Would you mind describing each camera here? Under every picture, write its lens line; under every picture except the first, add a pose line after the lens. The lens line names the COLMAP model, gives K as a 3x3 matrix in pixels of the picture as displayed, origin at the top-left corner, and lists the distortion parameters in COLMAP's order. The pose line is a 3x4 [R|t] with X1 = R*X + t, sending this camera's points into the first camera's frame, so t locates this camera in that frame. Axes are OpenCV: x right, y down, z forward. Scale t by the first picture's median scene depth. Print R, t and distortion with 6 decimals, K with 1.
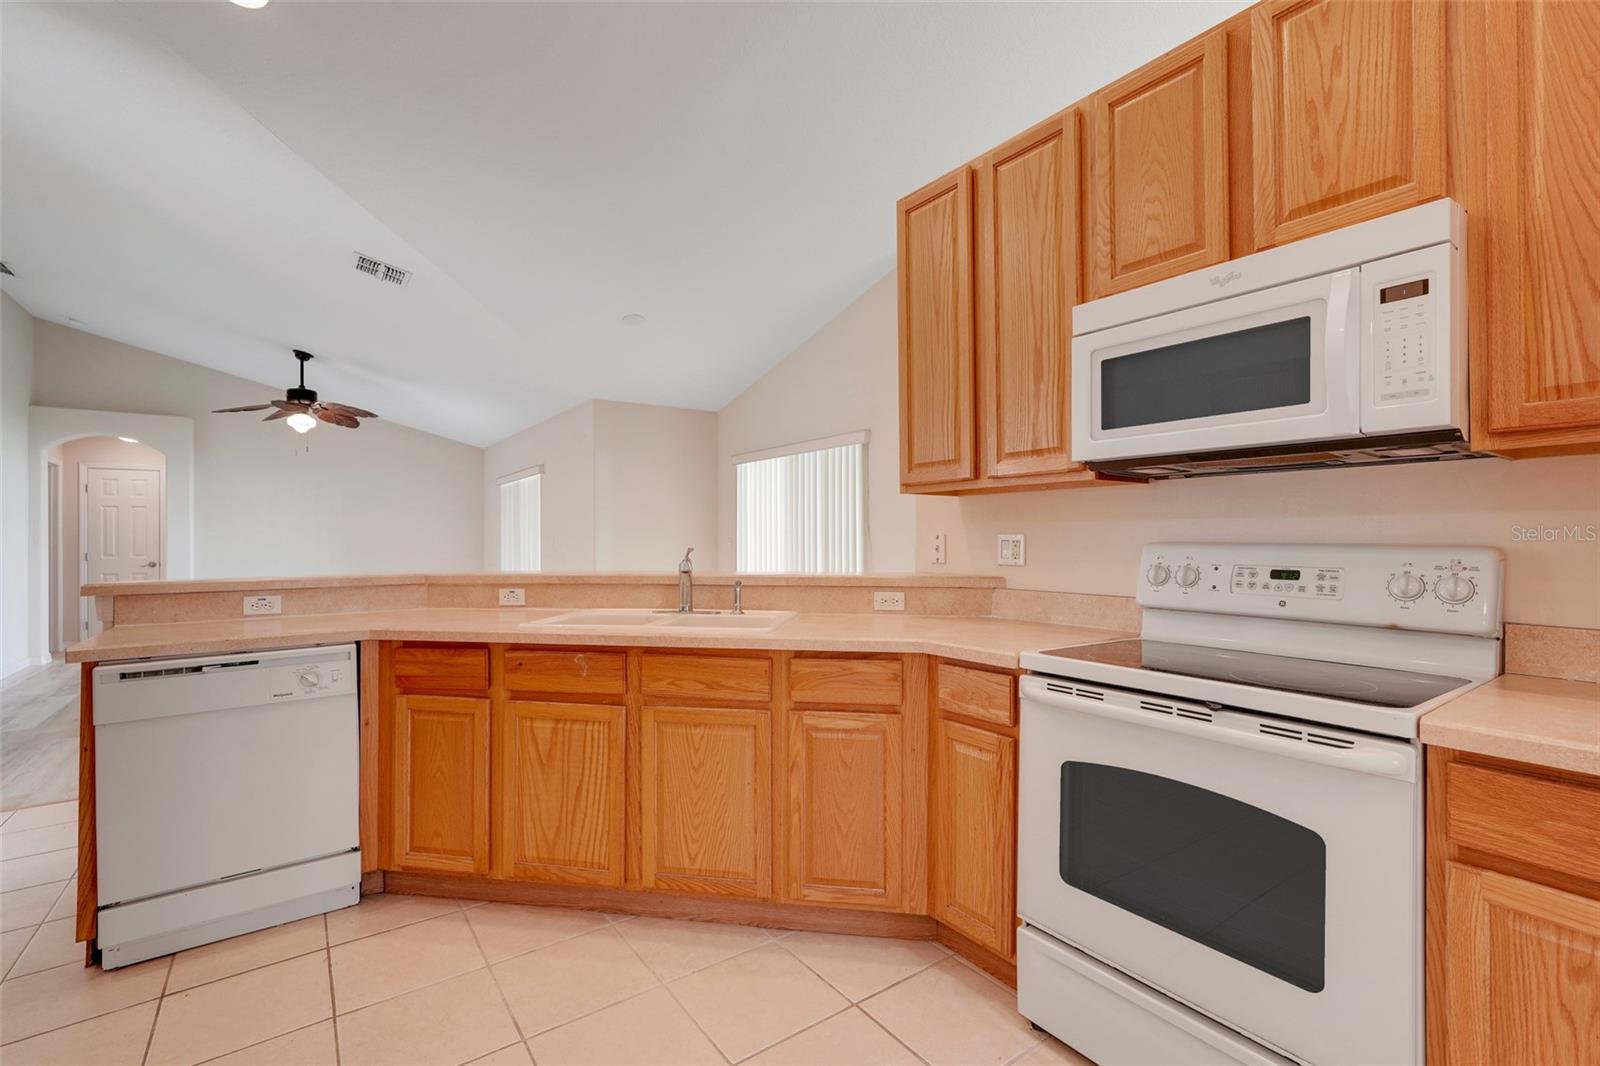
lens RADIAL K [[705.4, 0, 798.7], [0, 705.4, 530.7], [0, 0, 1]] dist [-0.005358, 0.000581]
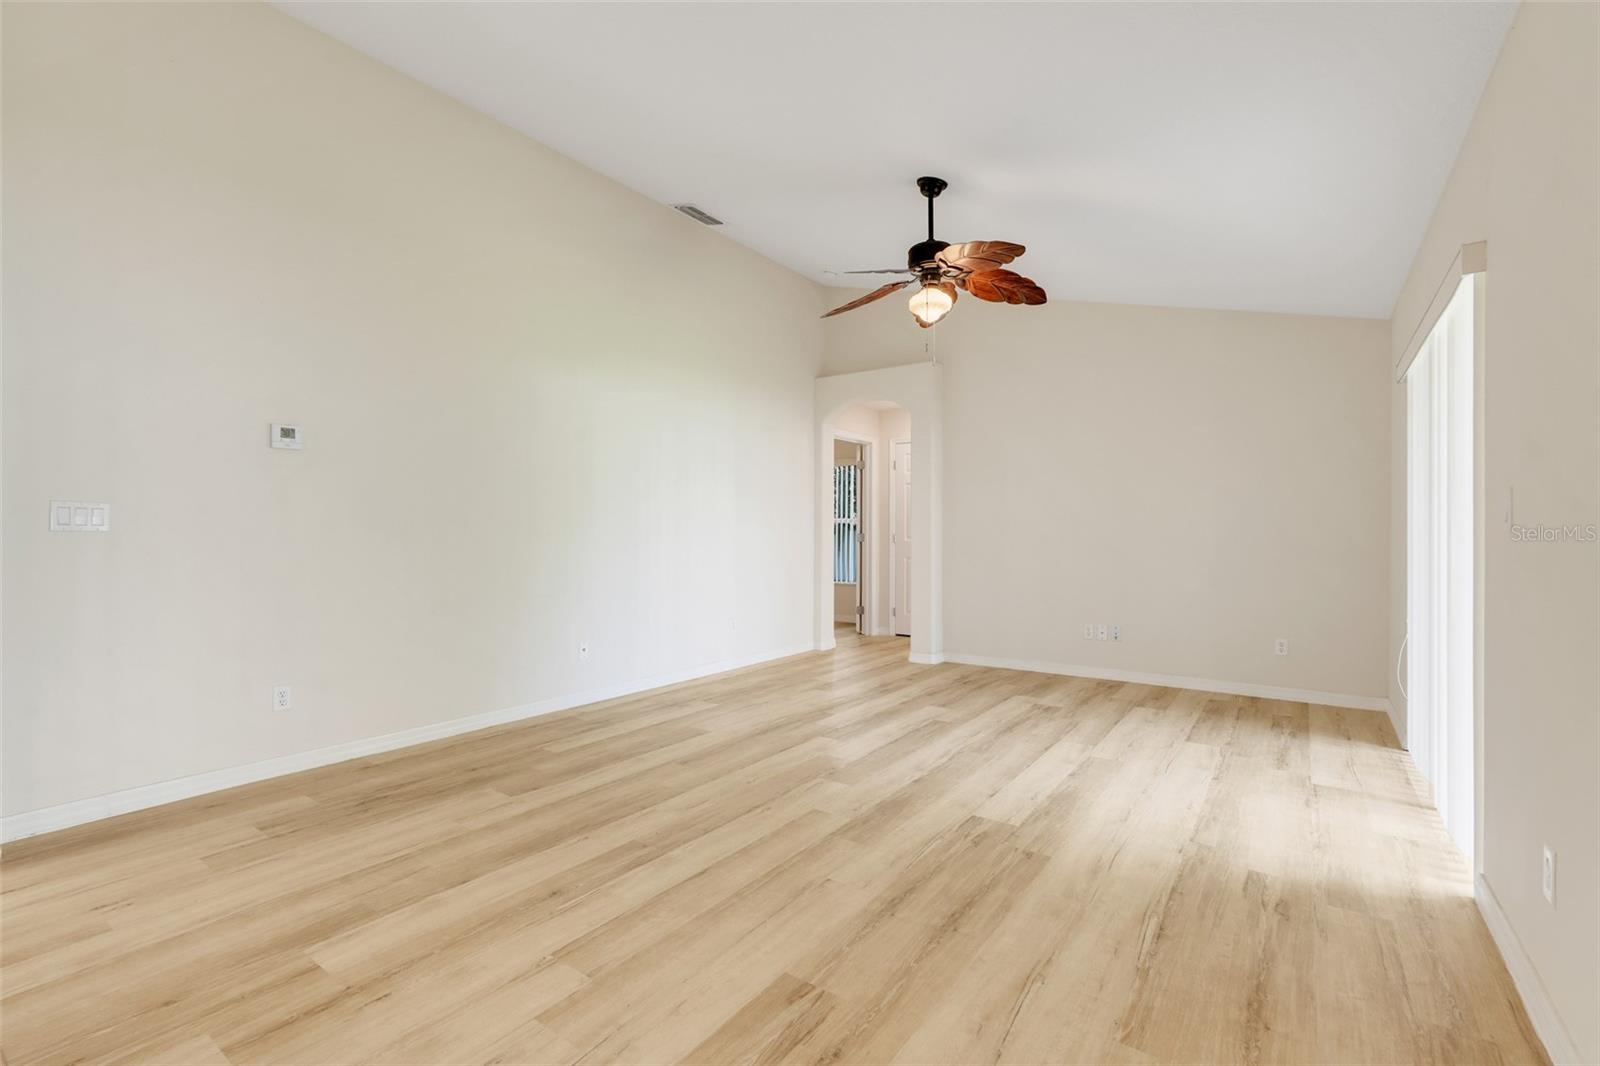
lens RADIAL K [[705.4, 0, 798.7], [0, 705.4, 530.7], [0, 0, 1]] dist [-0.005358, 0.000581]
pose [[0.334310, 0.003776, -0.942456, -0.529315], [0.009314, 0.999930, 0.007310, 0.062812], [0.942417, -0.011221, 0.334252, 1.835745]]
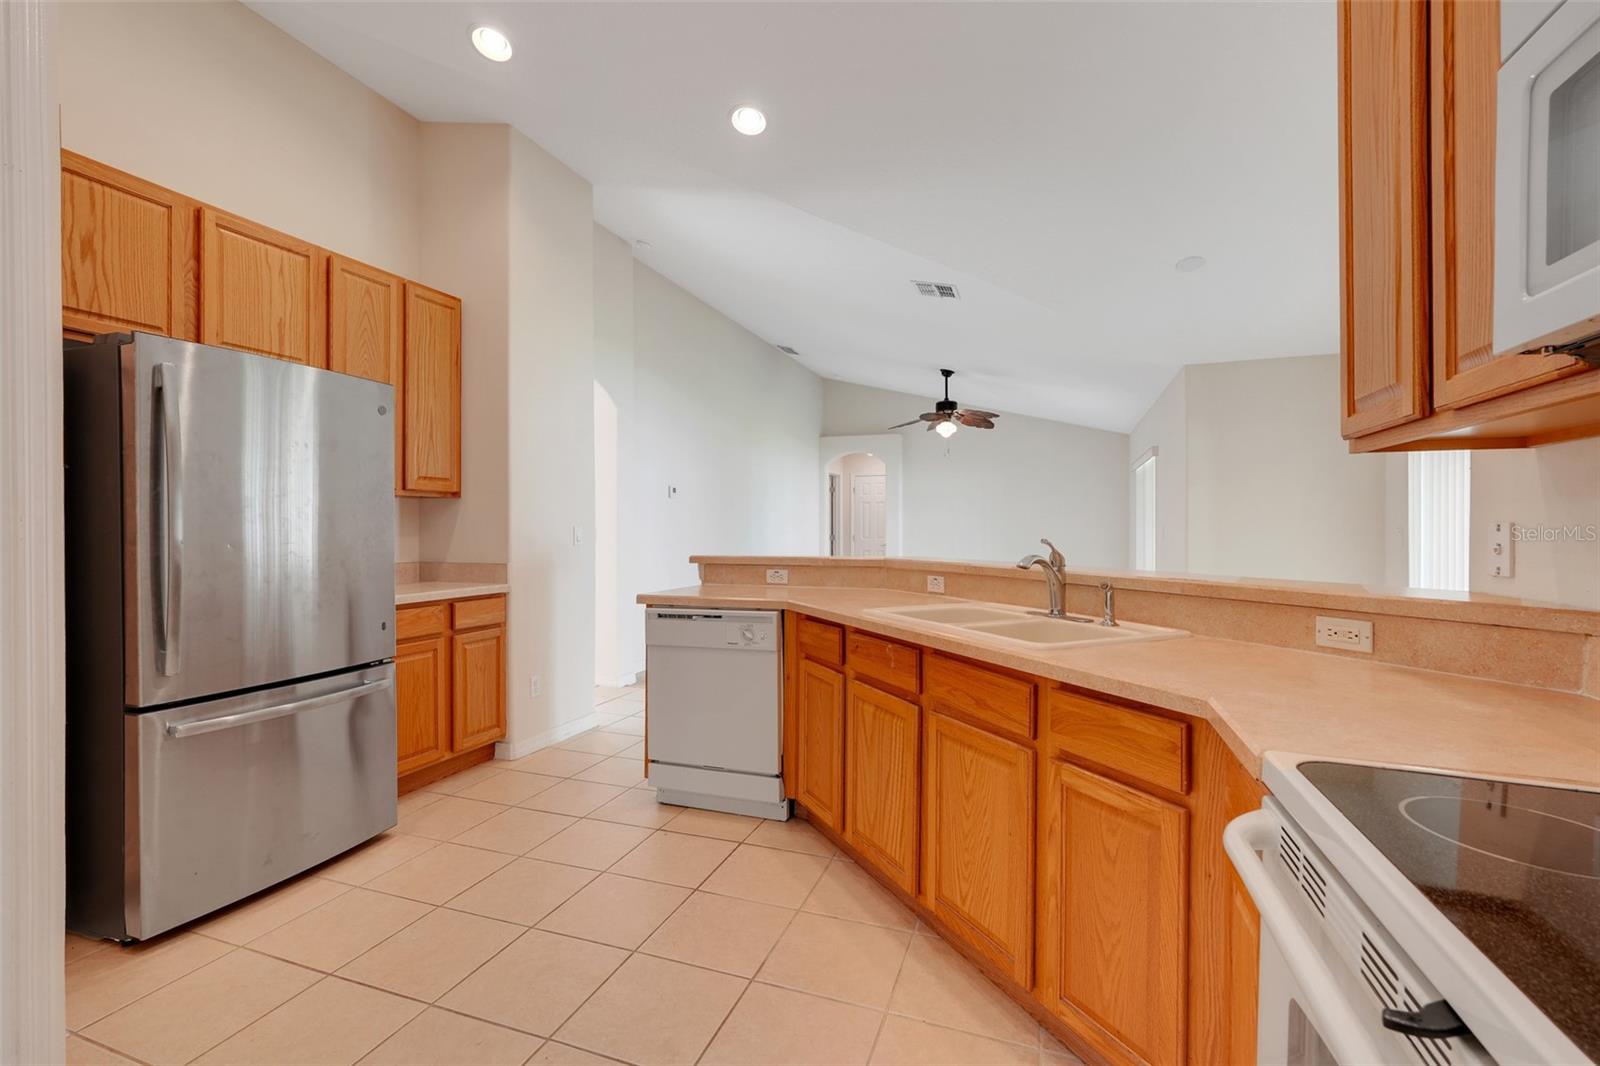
lens RADIAL K [[705.4, 0, 798.7], [0, 705.4, 530.7], [0, 0, 1]] dist [-0.005358, 0.000581]
pose [[0.566329, 0.008597, -0.824134, 0.366154], [0.005580, 0.999883, 0.014265, 0.000977], [0.824160, -0.012678, 0.566215, 0.290543]]
